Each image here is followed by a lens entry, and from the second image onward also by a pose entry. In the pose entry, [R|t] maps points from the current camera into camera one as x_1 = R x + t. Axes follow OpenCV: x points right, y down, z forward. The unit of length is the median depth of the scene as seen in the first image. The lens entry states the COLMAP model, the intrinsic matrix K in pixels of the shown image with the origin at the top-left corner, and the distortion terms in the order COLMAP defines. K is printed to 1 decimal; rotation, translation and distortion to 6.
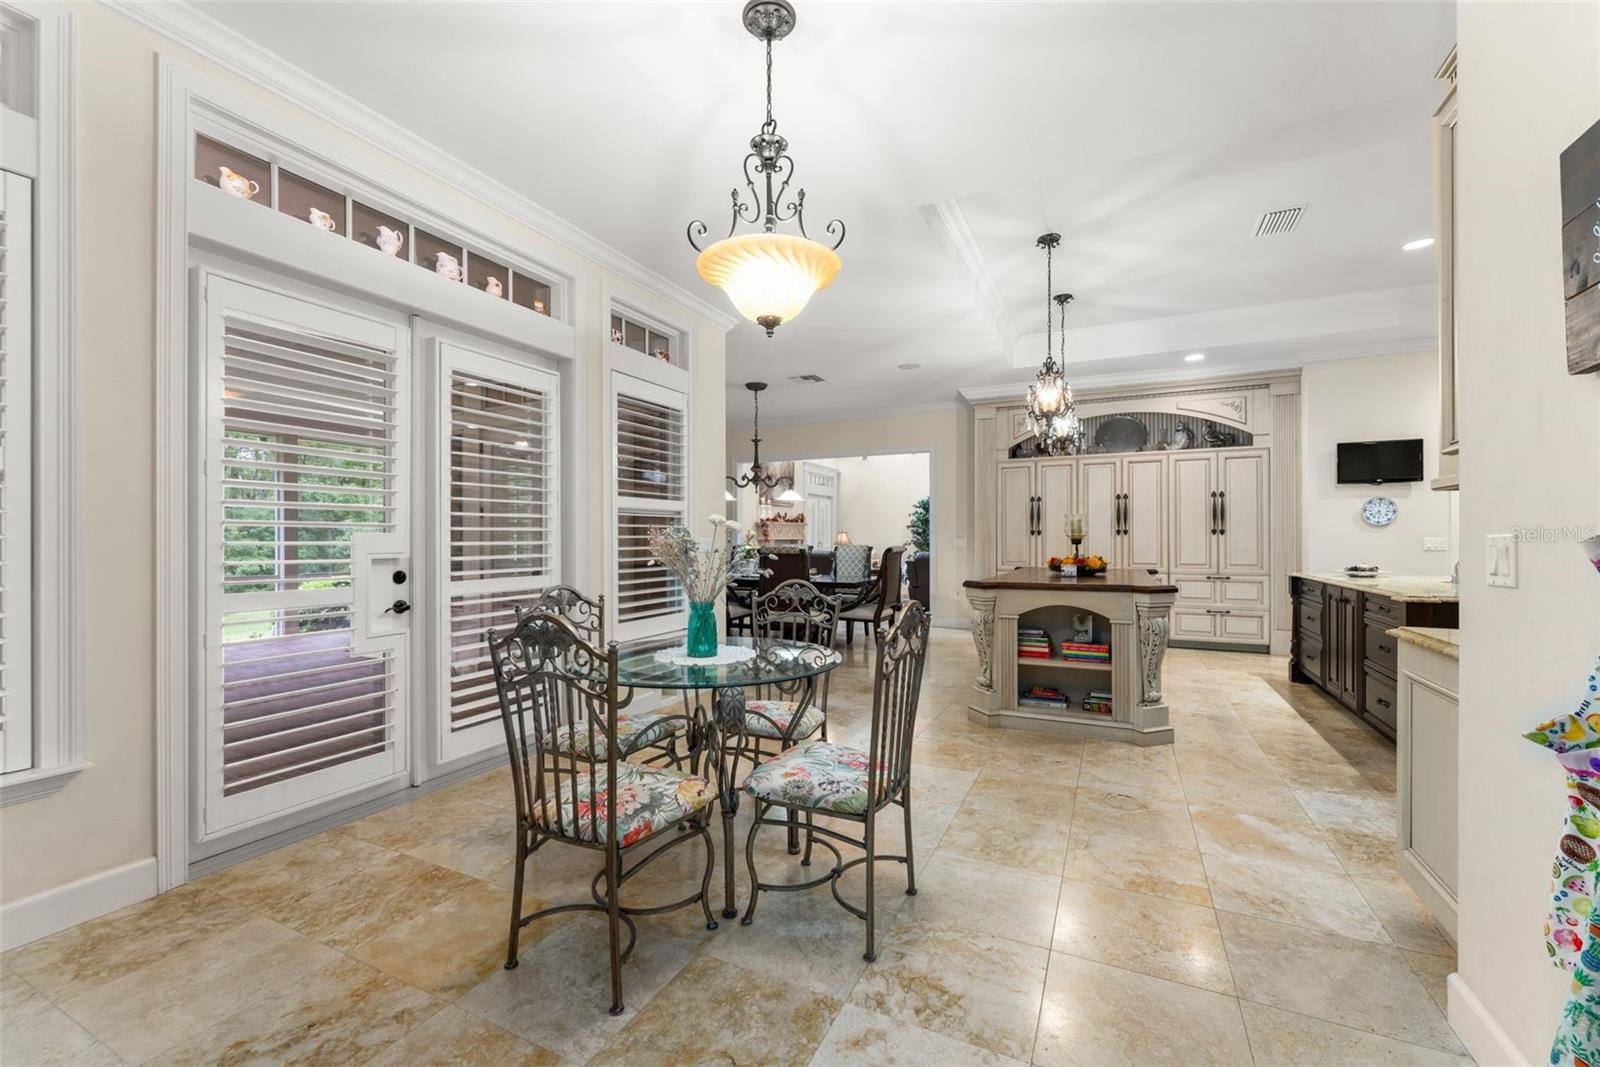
lens RADIAL K [[652.6, 0, 800.7], [0, 652.6, 535.0], [0, 0, 1]] dist [-0.001314, -0.000101]
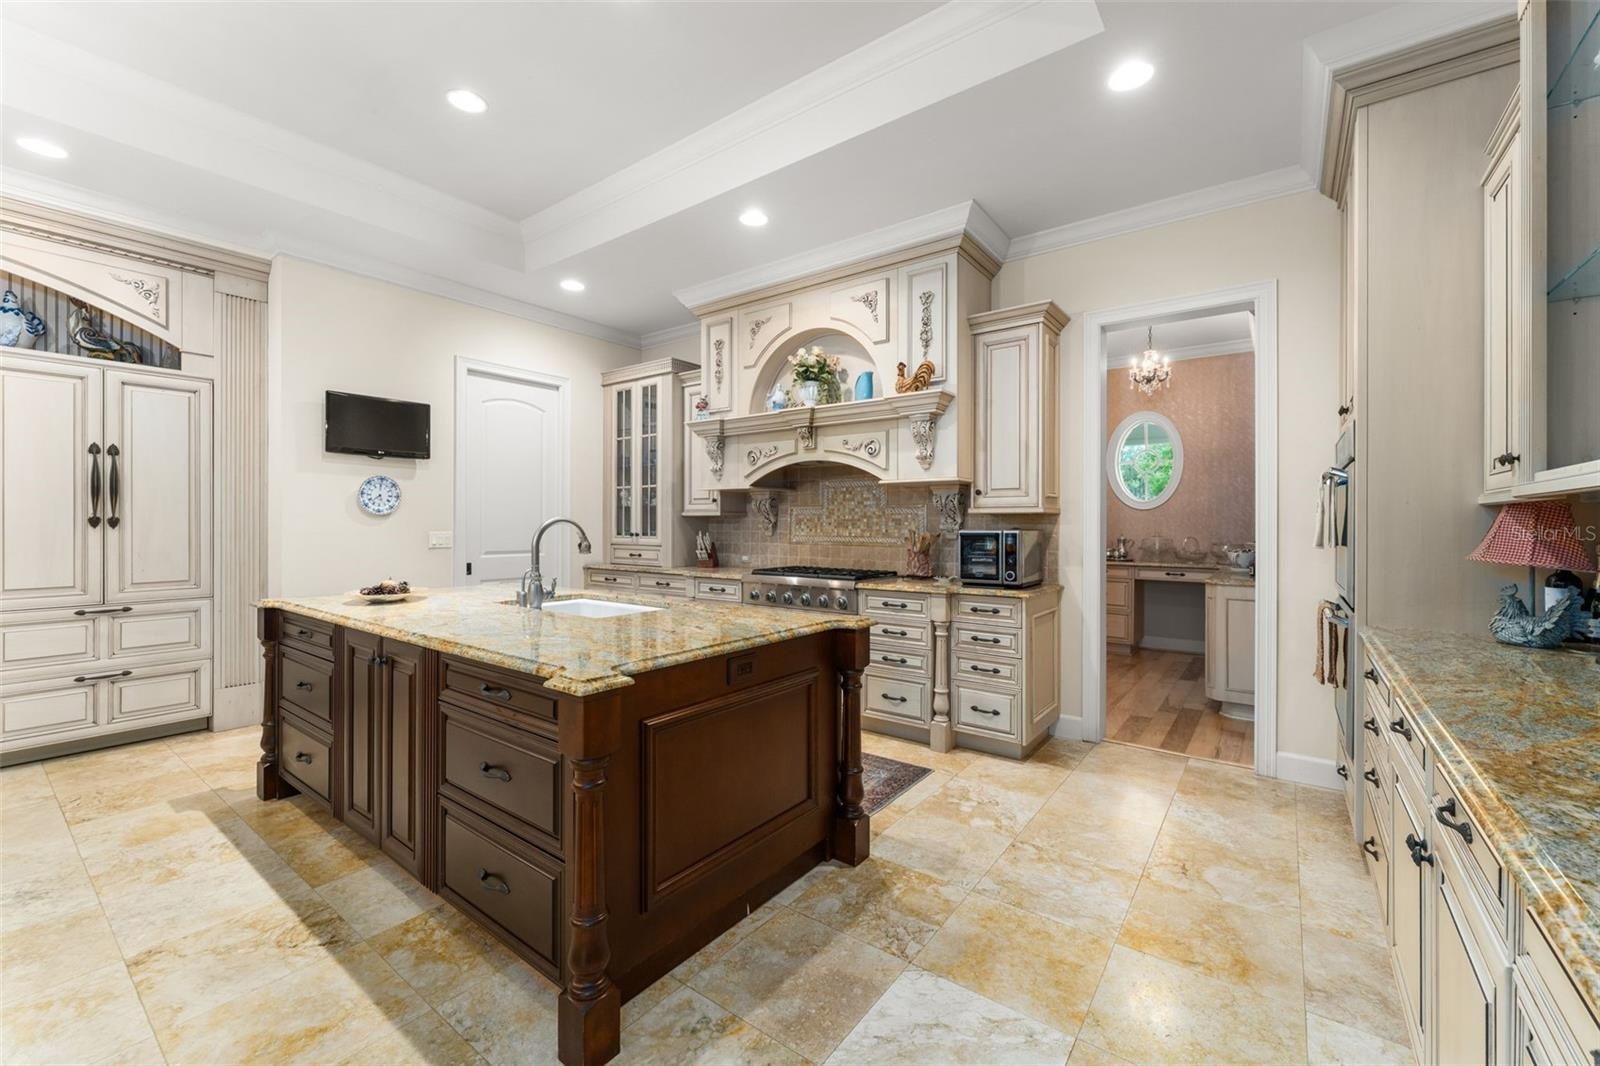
lens RADIAL K [[652.6, 0, 800.5], [0, 652.6, 523.8], [0, 0, 1]] dist [-0.001314, -0.000101]
pose [[0.192762, 0.000105, 0.981246, 0.252106], [-0.008147, 0.999966, 0.001494, -0.009420], [-0.981212, -0.008282, 0.192756, 0.377241]]
